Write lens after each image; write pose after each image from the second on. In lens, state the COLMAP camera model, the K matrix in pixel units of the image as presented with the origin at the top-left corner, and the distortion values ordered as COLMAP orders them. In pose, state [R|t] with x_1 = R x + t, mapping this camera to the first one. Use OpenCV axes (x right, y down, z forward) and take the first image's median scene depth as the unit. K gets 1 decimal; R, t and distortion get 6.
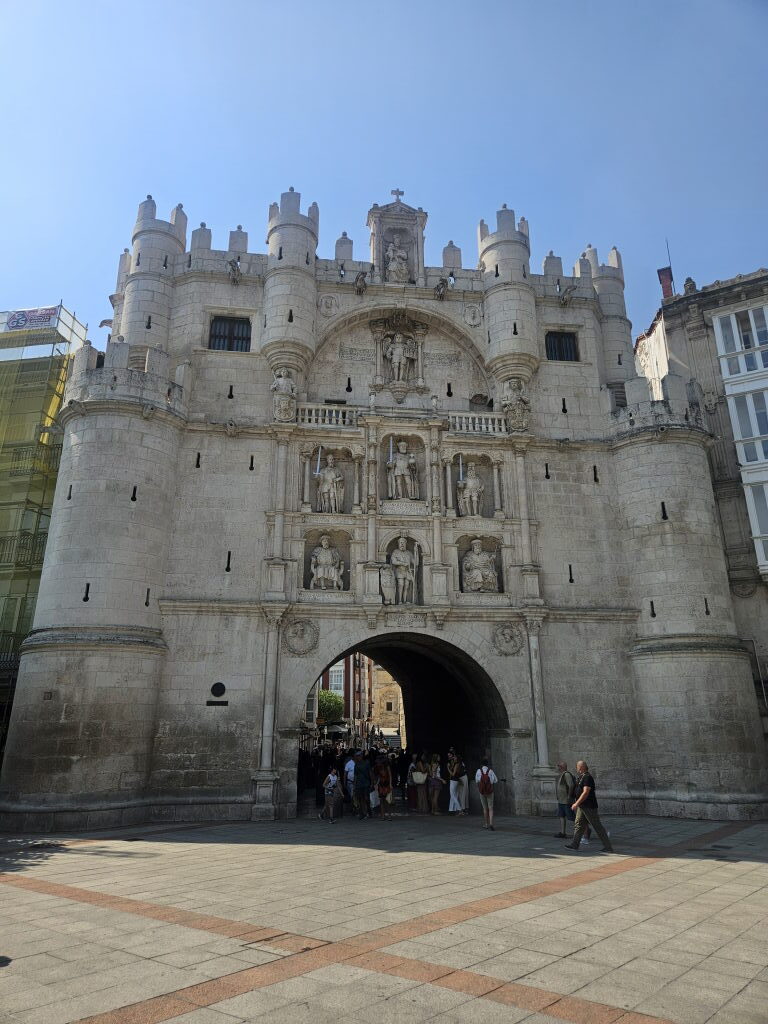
lens RADIAL K [[695.7, 0, 379.6], [0, 695.7, 515.8], [0, 0, 1]] dist [0.075613, -0.069085]
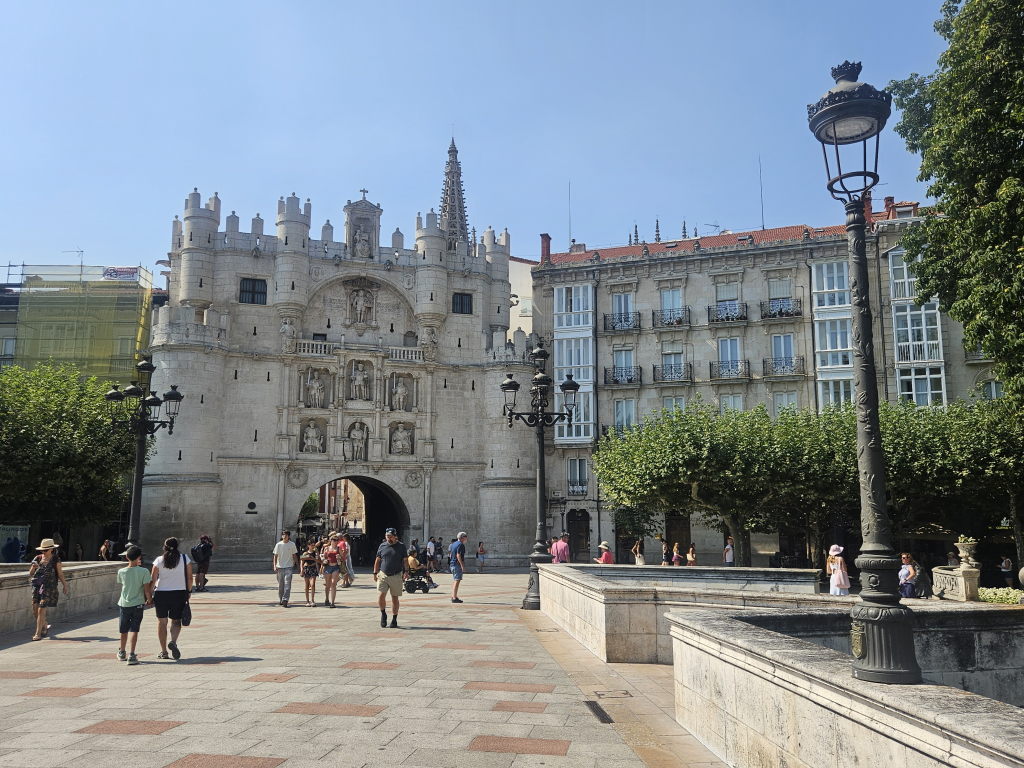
lens RADIAL K [[695.7, 0, 509.9], [0, 695.7, 426.2], [0, 0, 1]] dist [0.075613, -0.069085]
pose [[0.976554, 0.032007, 0.212882, 0.032215], [-0.063852, 0.987450, 0.144448, -0.234886], [-0.205587, -0.154654, 0.966342, -0.783432]]
